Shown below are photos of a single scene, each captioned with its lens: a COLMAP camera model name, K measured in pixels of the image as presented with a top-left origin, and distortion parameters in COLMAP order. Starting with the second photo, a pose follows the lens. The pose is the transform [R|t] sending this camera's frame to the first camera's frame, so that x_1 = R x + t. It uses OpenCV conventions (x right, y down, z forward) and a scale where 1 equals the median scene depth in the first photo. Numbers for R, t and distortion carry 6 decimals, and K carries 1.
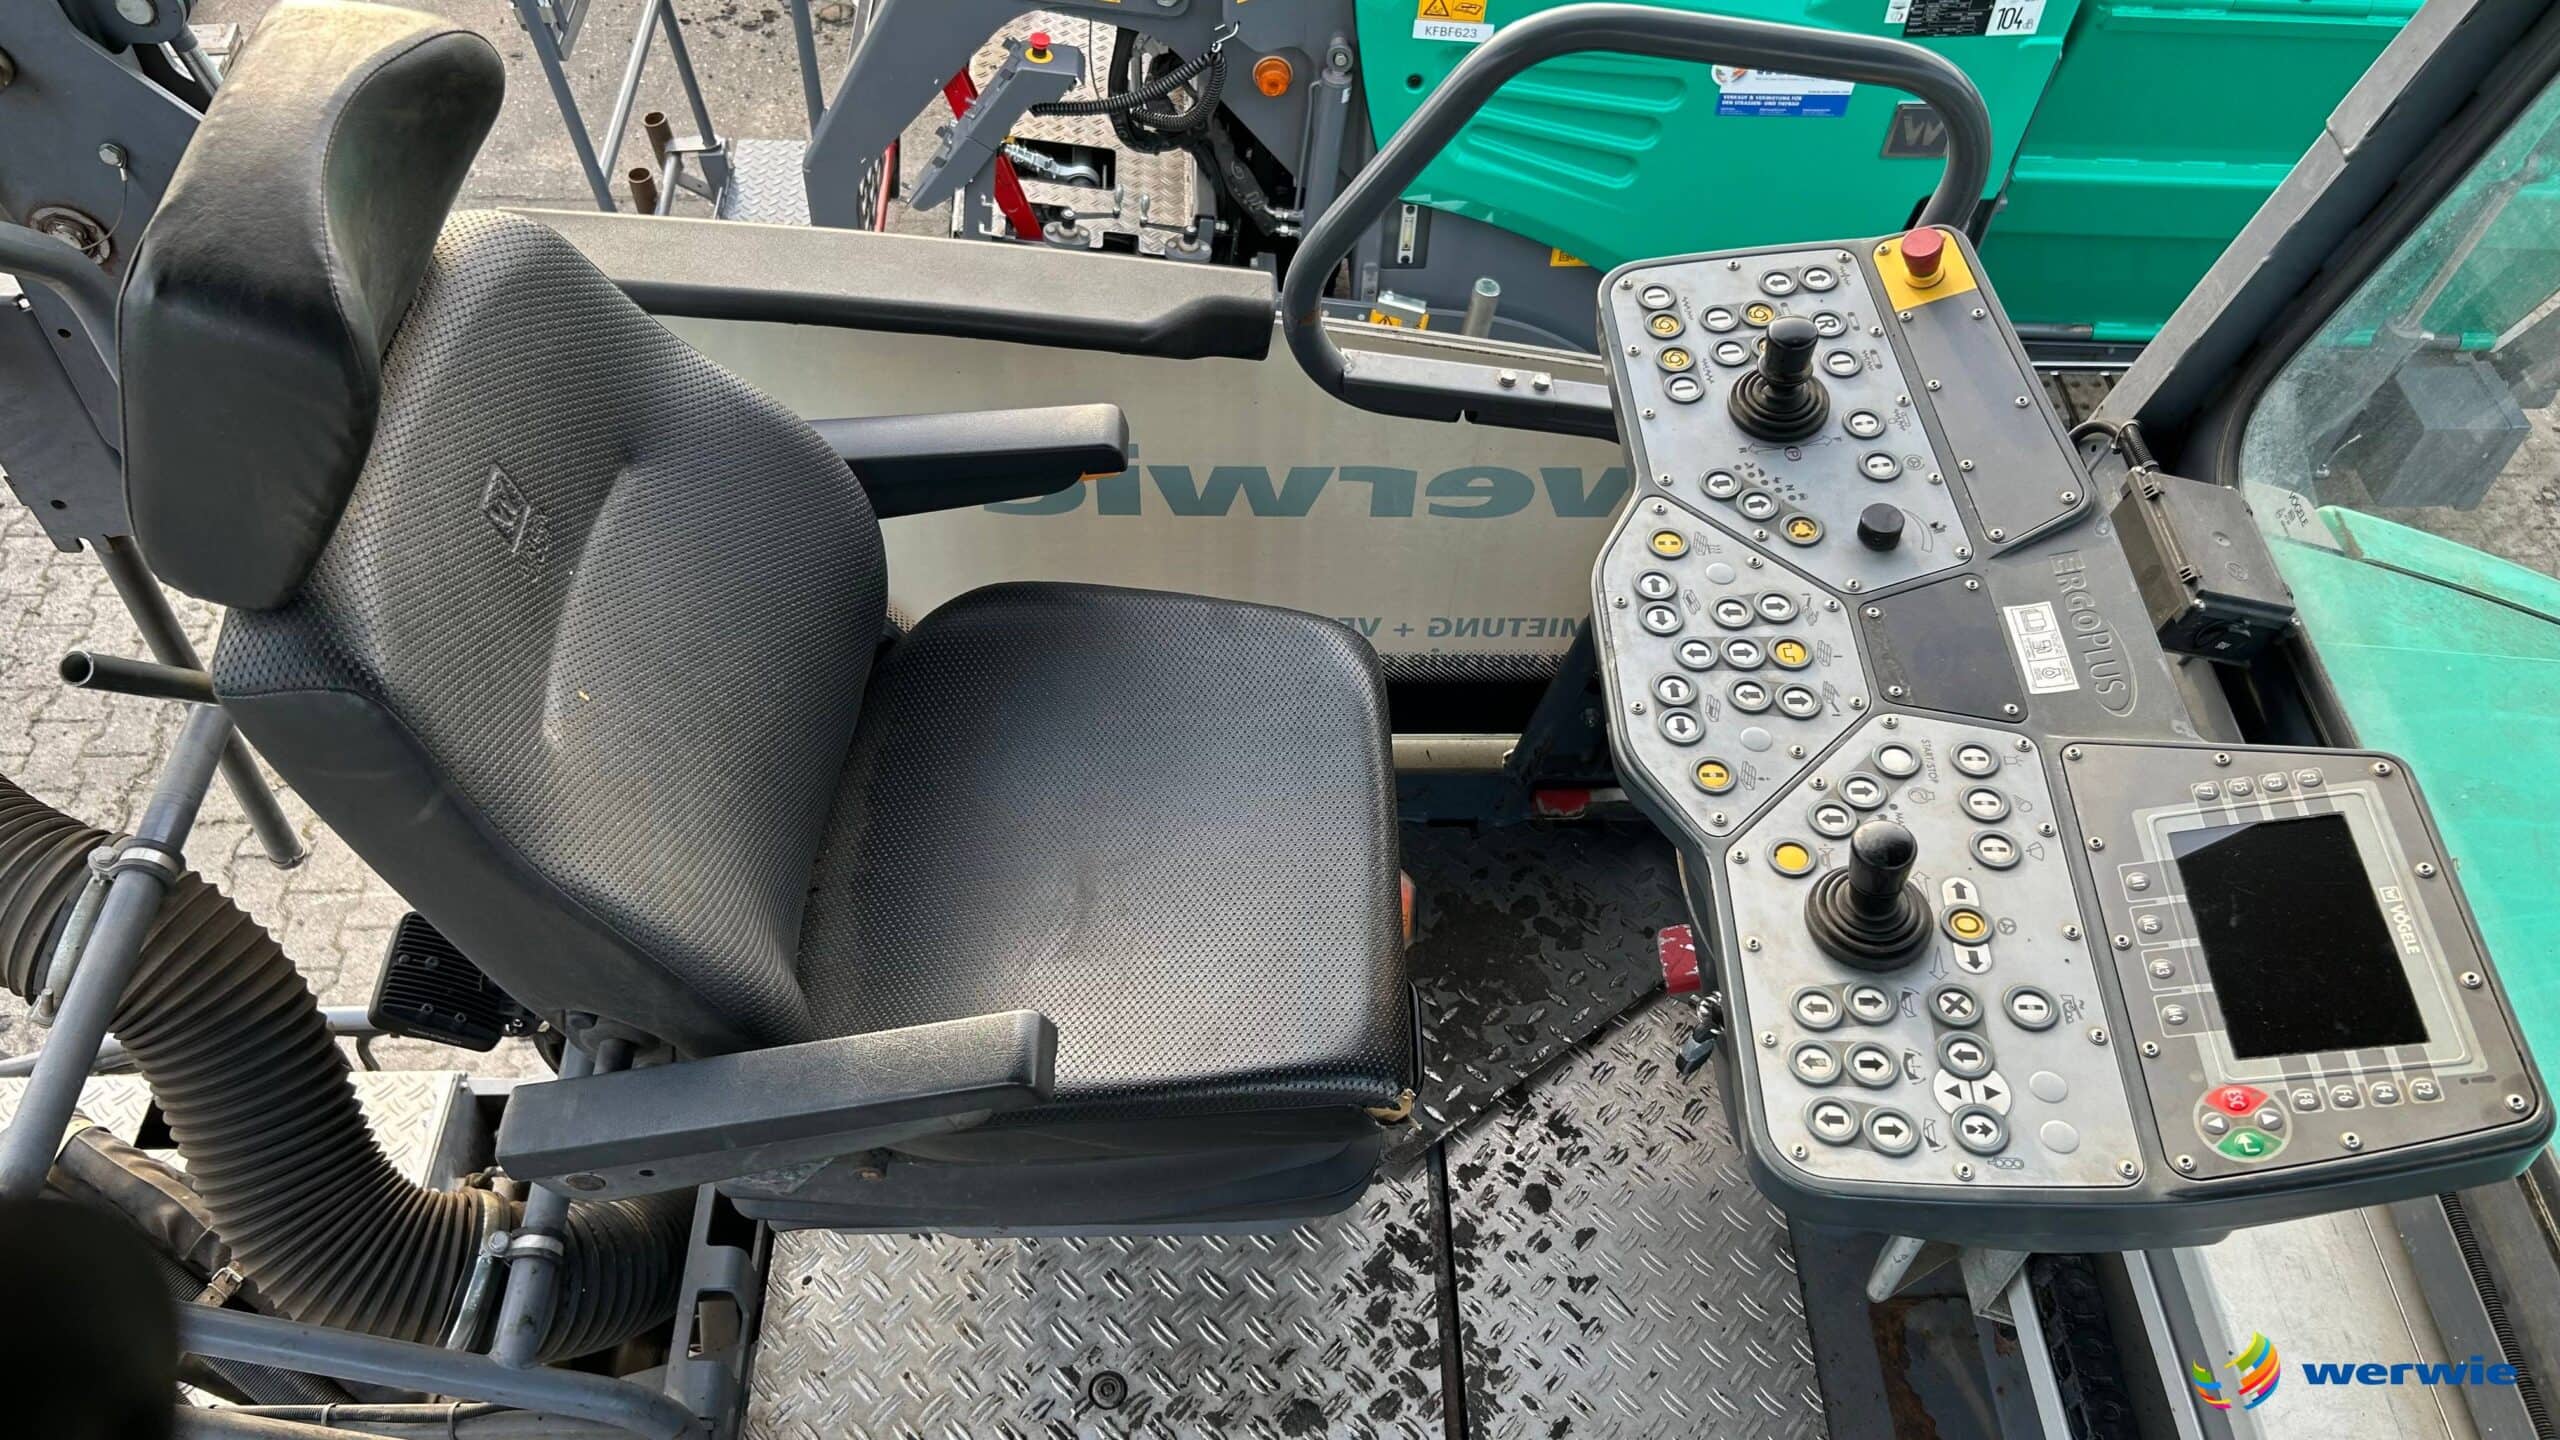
lens RADIAL K [[2018.1, 0, 1233.8], [0, 2018.1, 712.0], [0, 0, 1]] dist [0.010825, -0.001358]
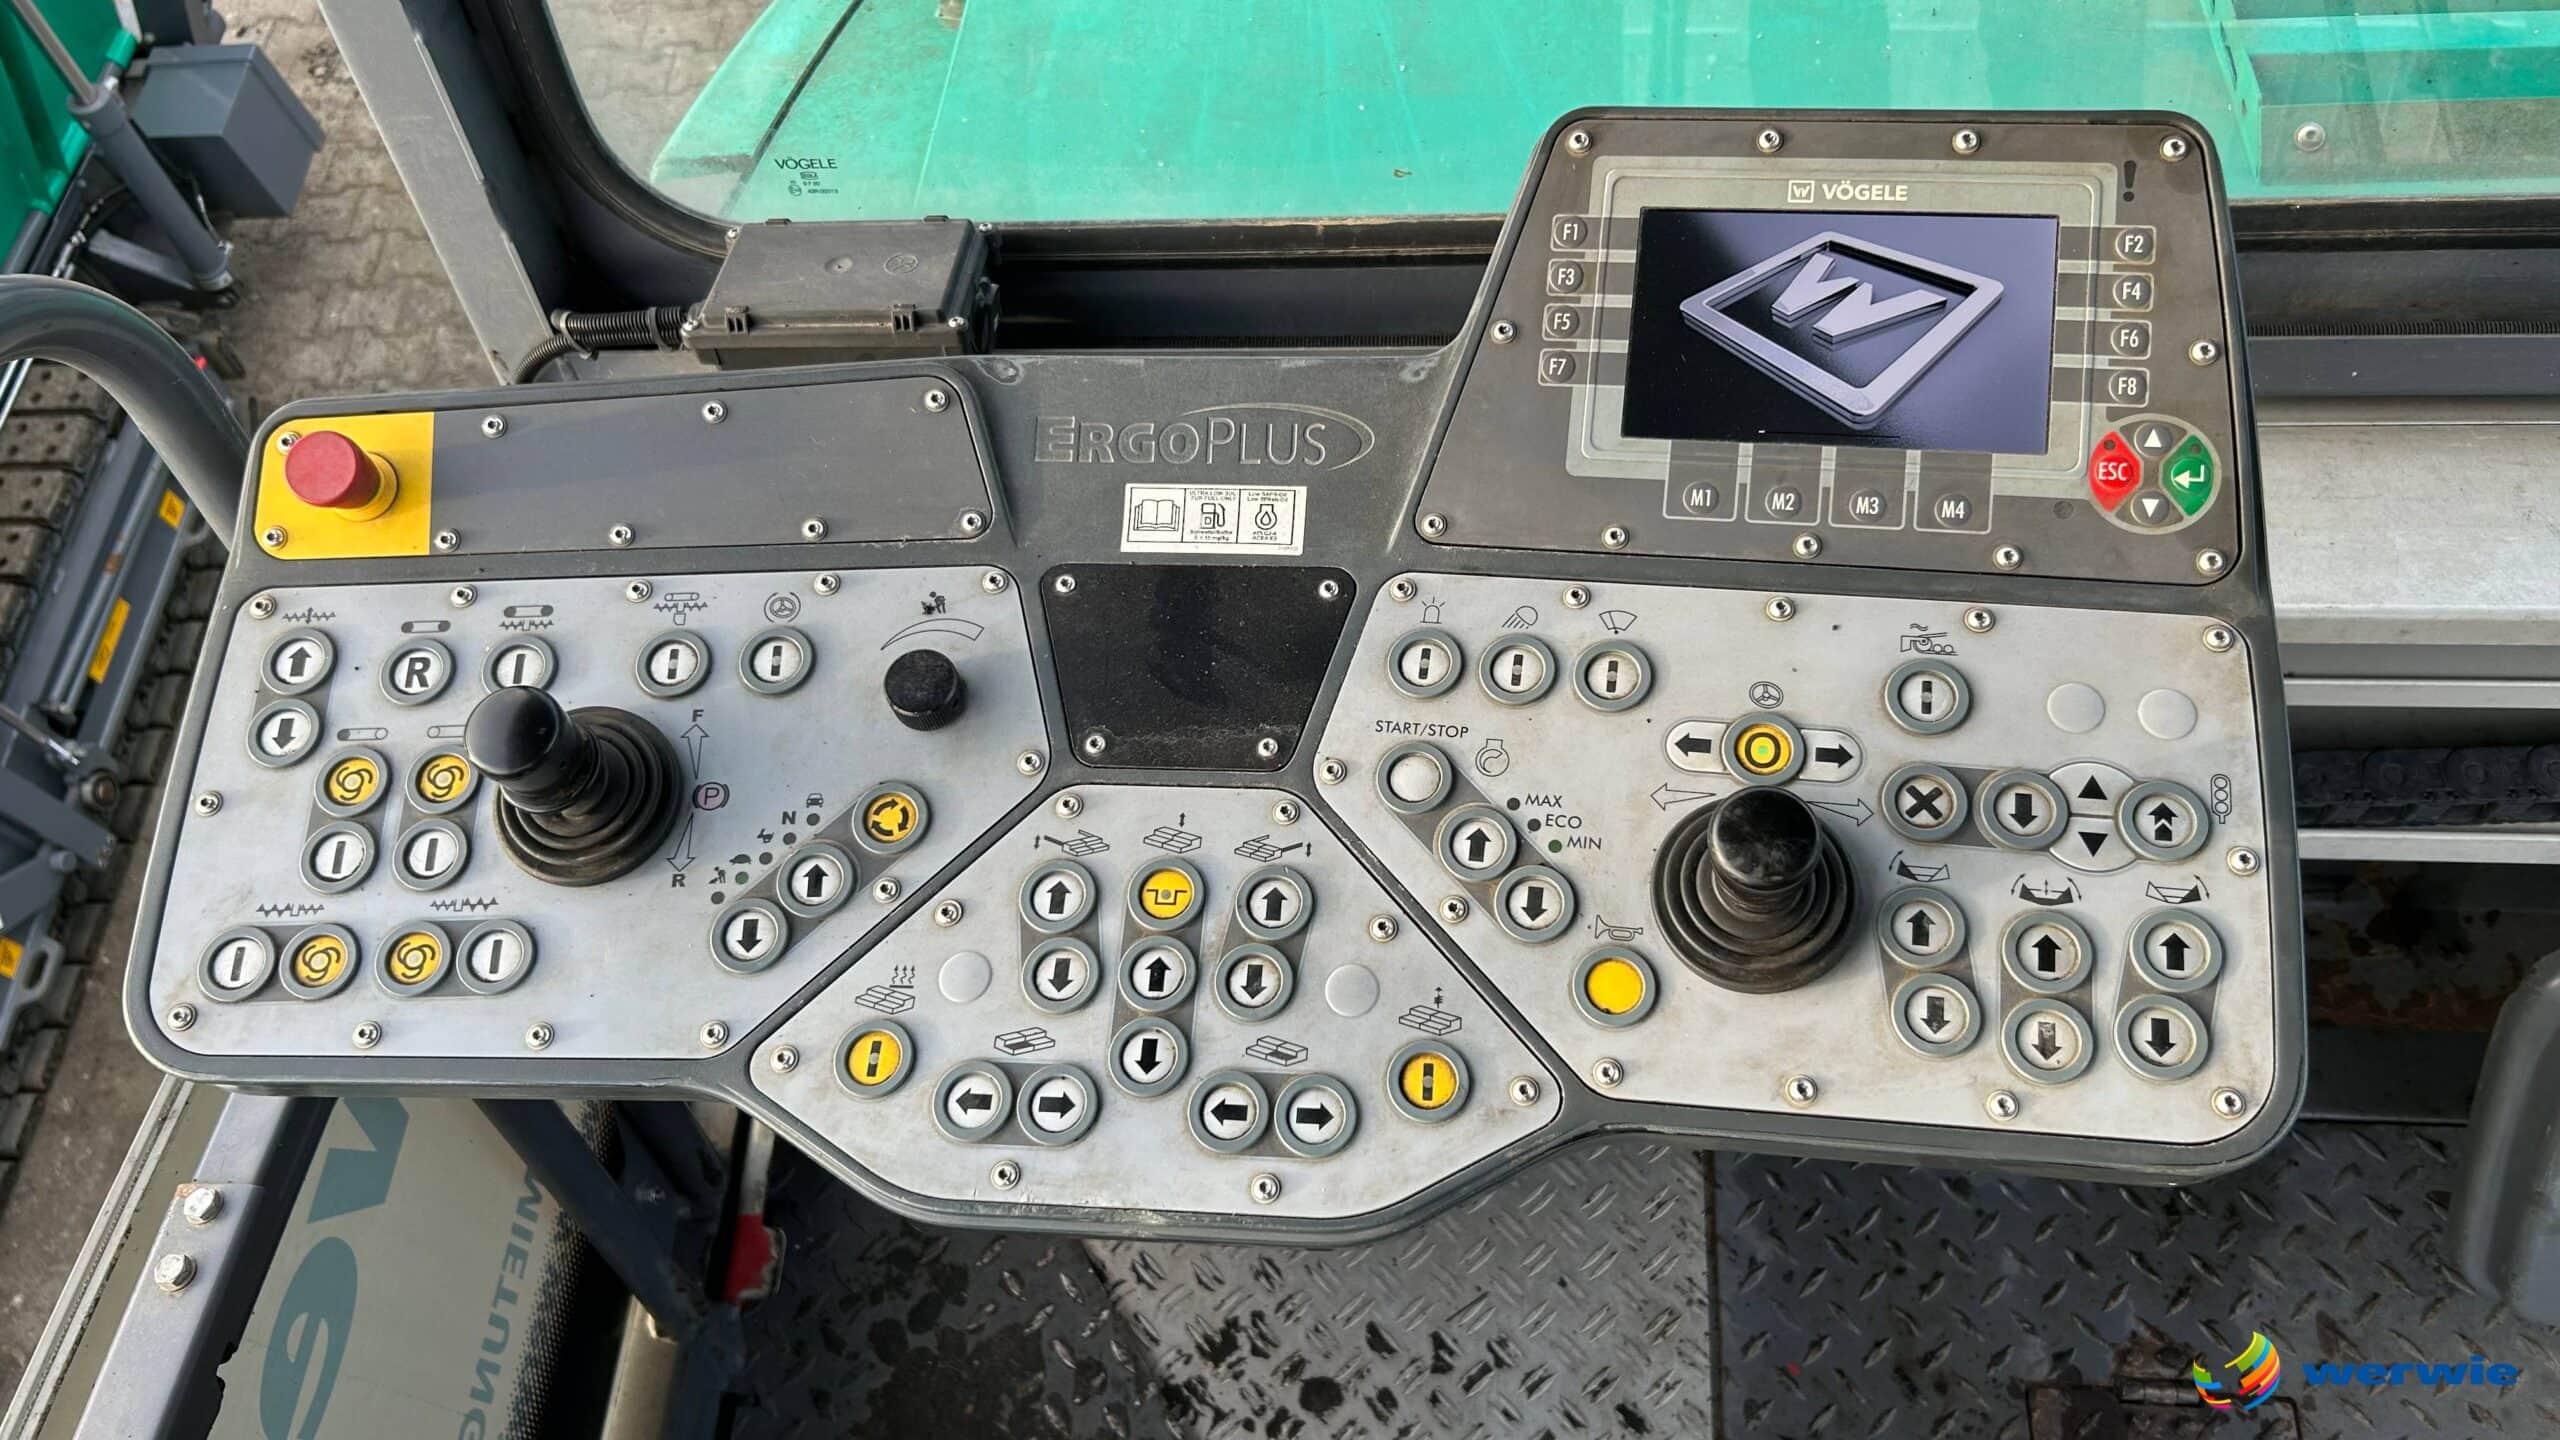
lens RADIAL K [[1982.8, 0, 1290.2], [0, 1982.8, 684.0], [0, 0, 1]] dist [0.103128, -0.175627]
pose [[0.076835, -0.891384, 0.446689, 0.078077], [0.830914, 0.304866, 0.465444, -0.270399], [-0.551069, 0.335398, 0.764088, 0.513353]]
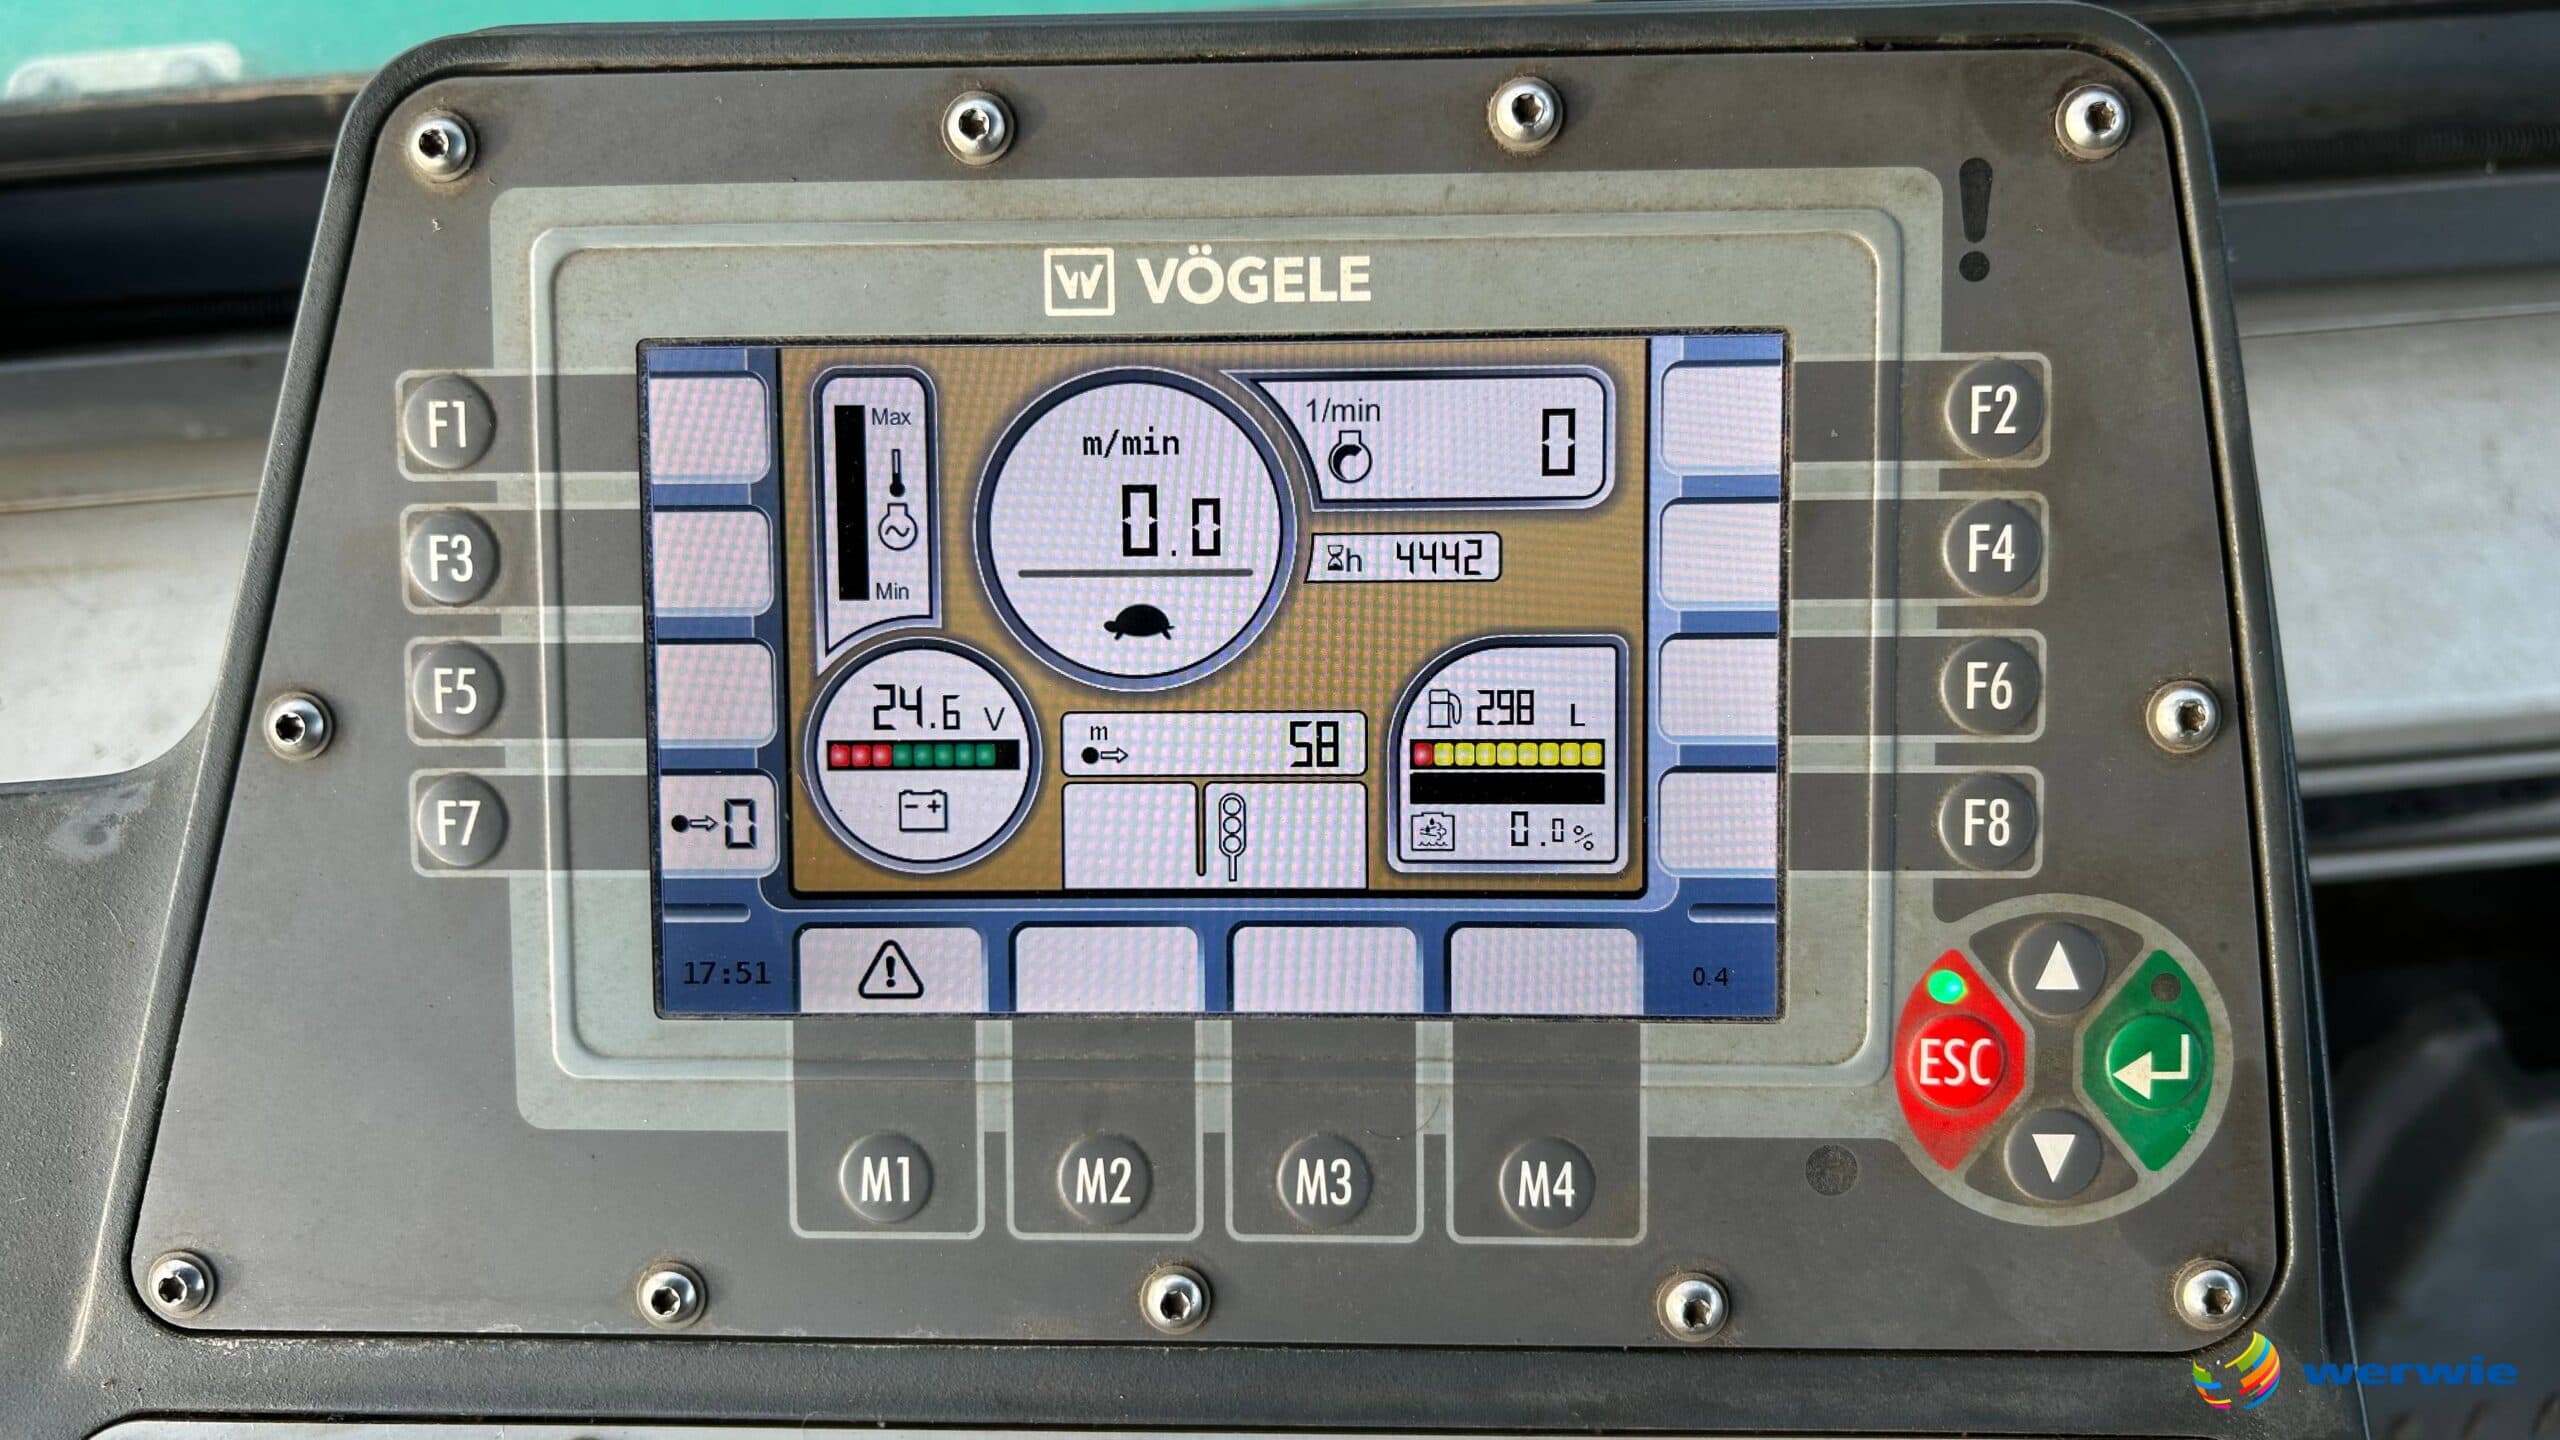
lens RADIAL K [[2018.1, 0, 1233.8], [0, 2018.1, 712.0], [0, 0, 1]] dist [0.010825, -0.001358]
pose [[-0.066549, -0.965682, 0.251057, 0.377371], [0.773985, 0.108831, 0.623781, -0.034388], [-0.629697, 0.235826, 0.740181, 0.674992]]
